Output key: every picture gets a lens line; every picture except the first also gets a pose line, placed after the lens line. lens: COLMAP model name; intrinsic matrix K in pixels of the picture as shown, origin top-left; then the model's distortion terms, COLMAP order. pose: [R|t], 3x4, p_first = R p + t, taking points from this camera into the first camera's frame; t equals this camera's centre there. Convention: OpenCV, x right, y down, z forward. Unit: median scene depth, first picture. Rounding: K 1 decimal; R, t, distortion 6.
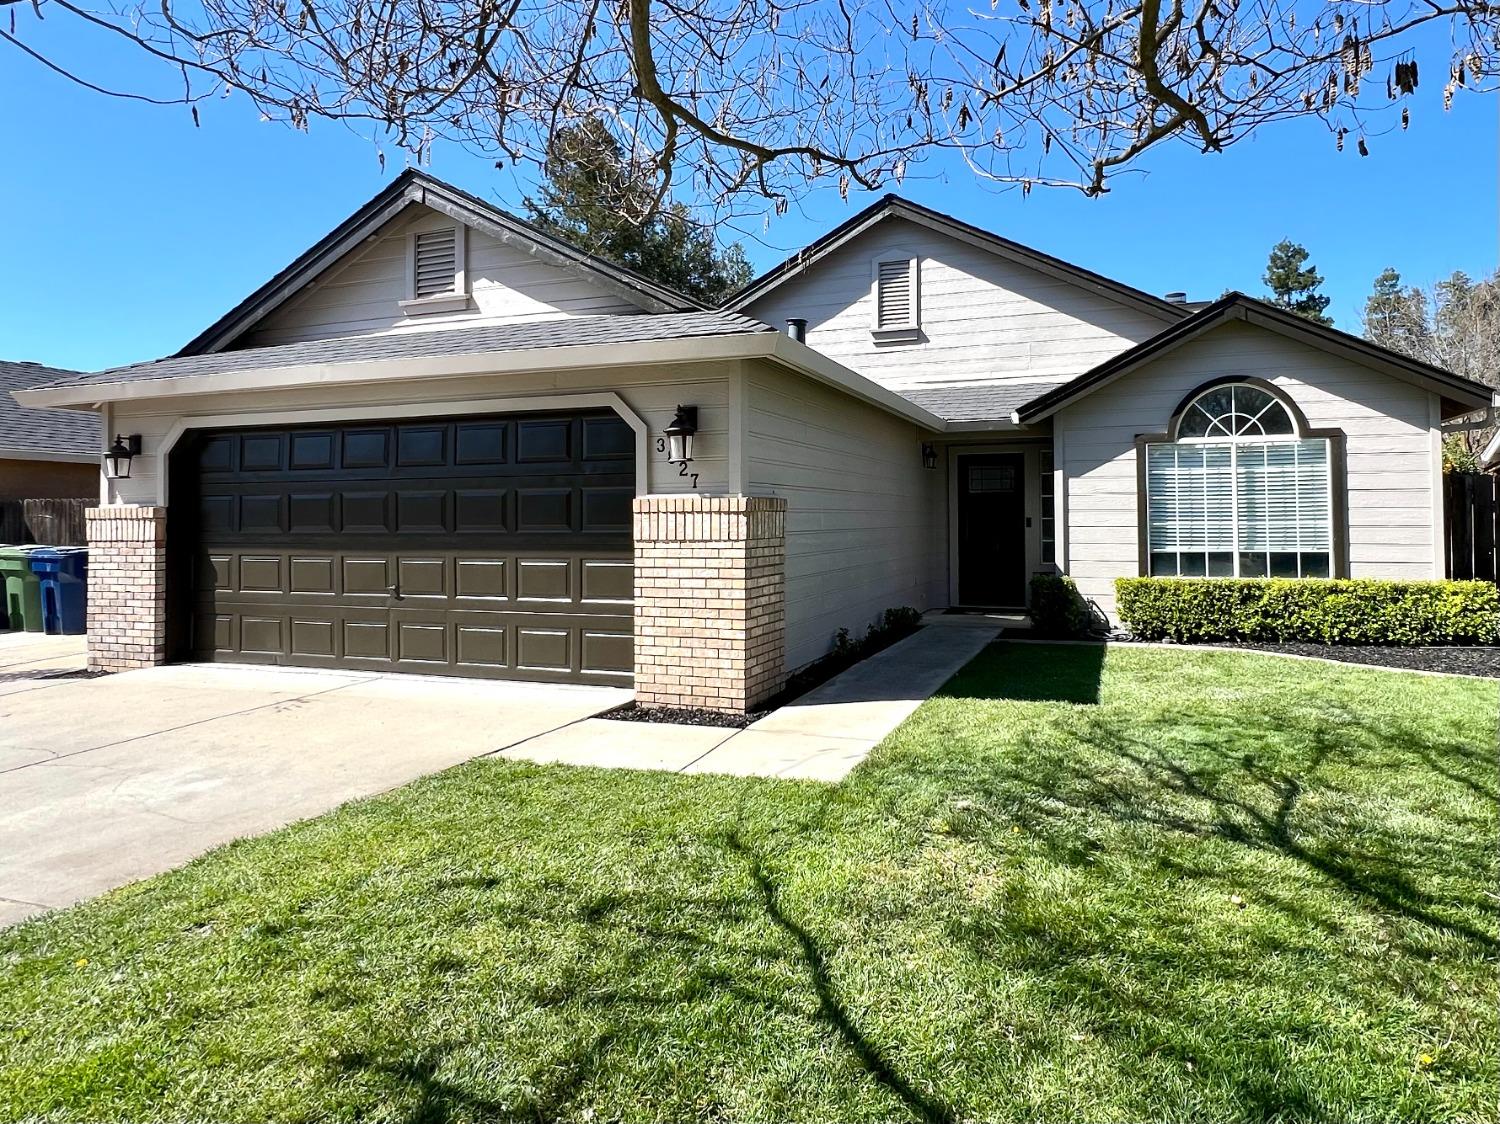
lens RADIAL K [[893.3, 0, 847.0], [0, 893.3, 489.7], [0, 0, 1]] dist [-0.003198, 0.000813]
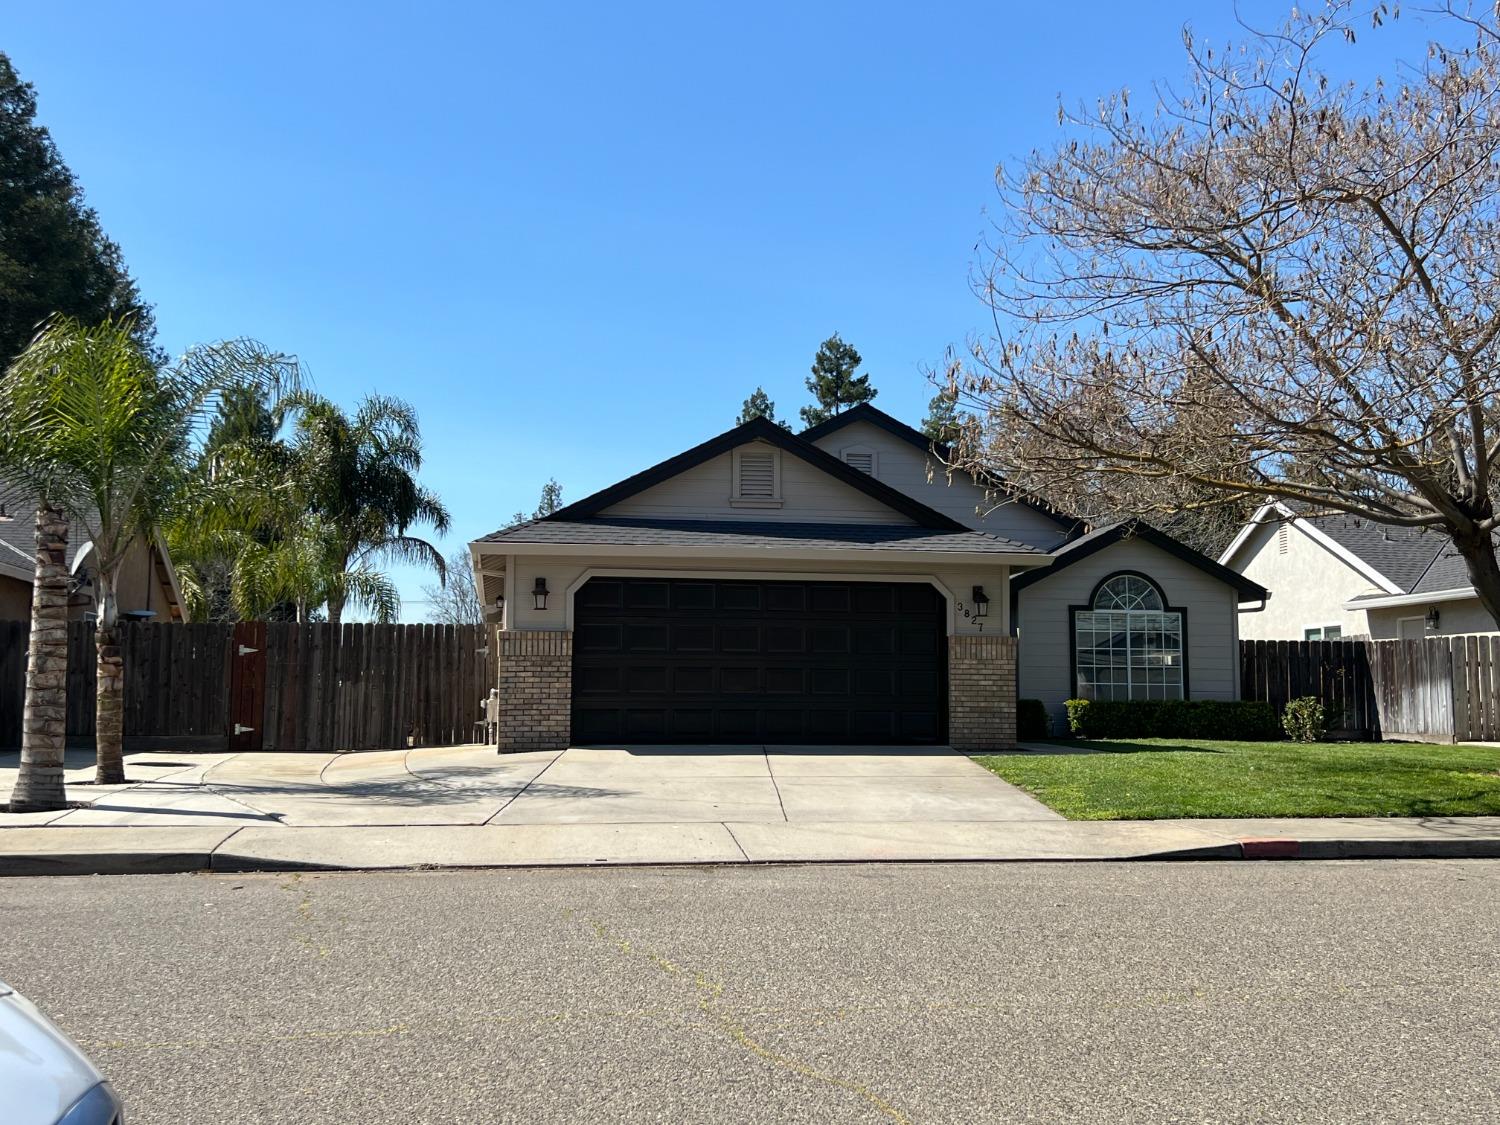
lens RADIAL K [[1558.9, 0, 757.2], [0, 1558.9, 556.0], [0, 0, 1]] dist [0.047536, 0.000000]
pose [[0.880819, 0.056859, 0.470026, -1.571039], [-0.026321, 0.997108, -0.071295, 0.063646], [-0.472720, 0.050426, 0.879769, -1.205003]]
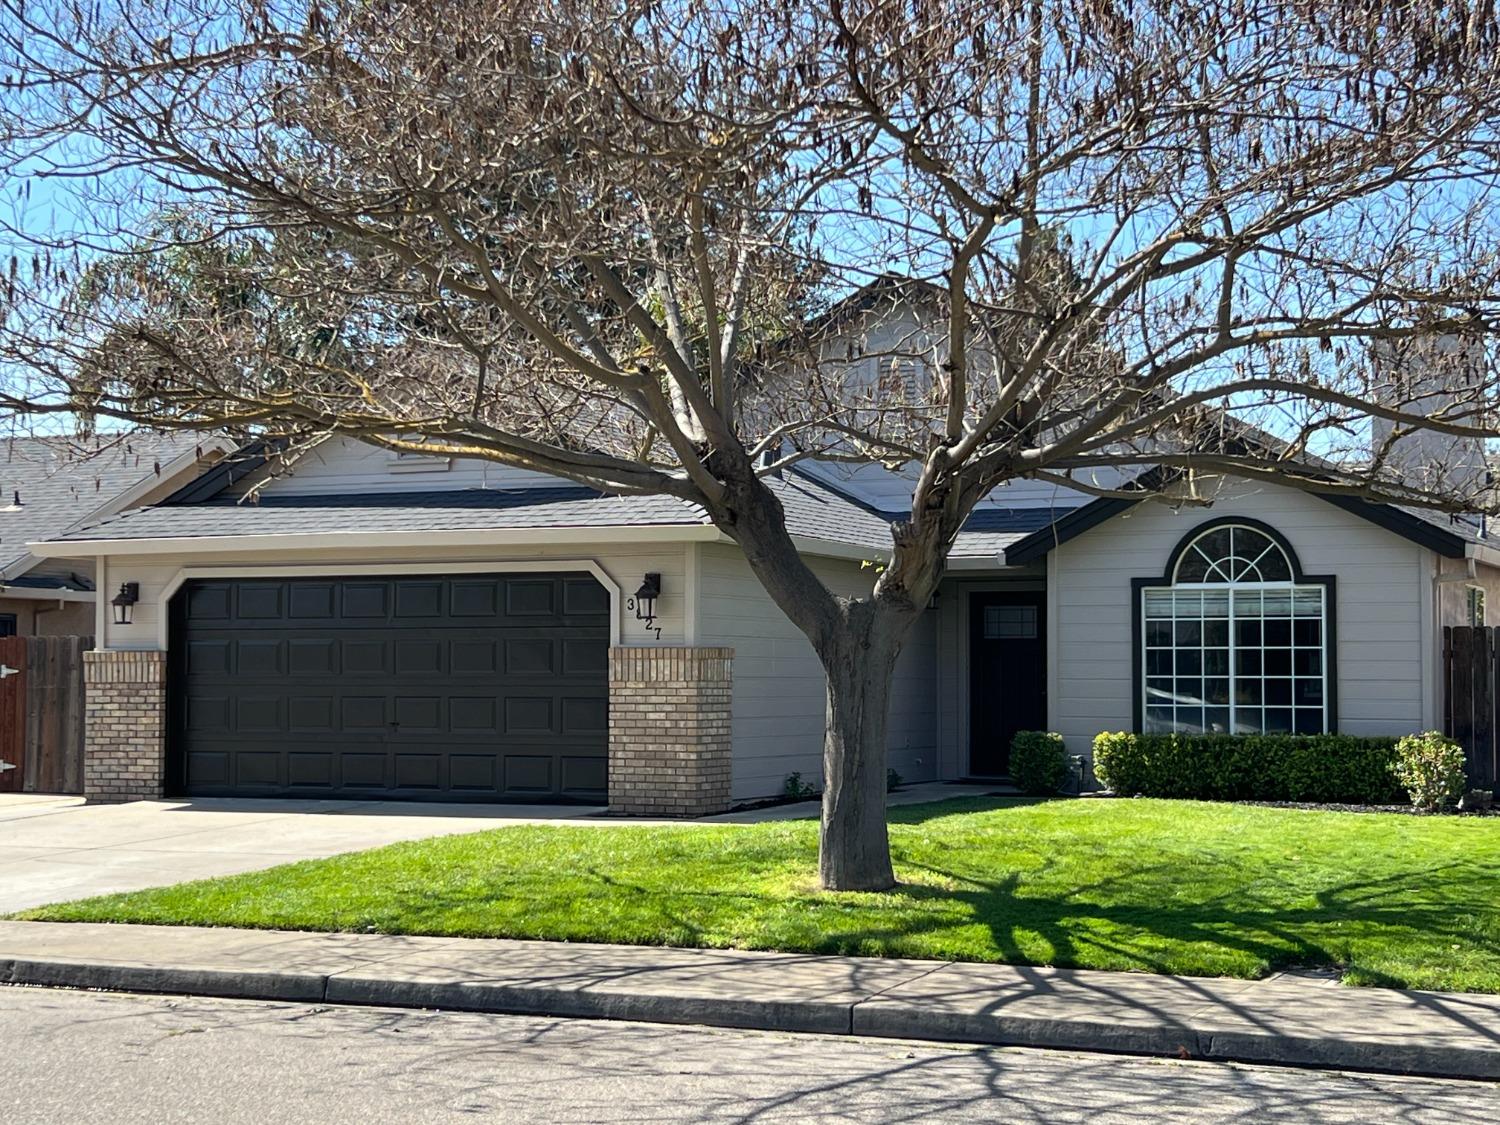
lens RADIAL K [[2520.2, 0, 759.4], [0, 2520.2, 570.2], [0, 0, 1]] dist [0.160559, 0.000000]
pose [[0.993350, 0.004043, -0.115059, 0.279762], [-0.005410, 0.999918, -0.011567, -0.044110], [0.115003, 0.012112, 0.993291, -1.853720]]
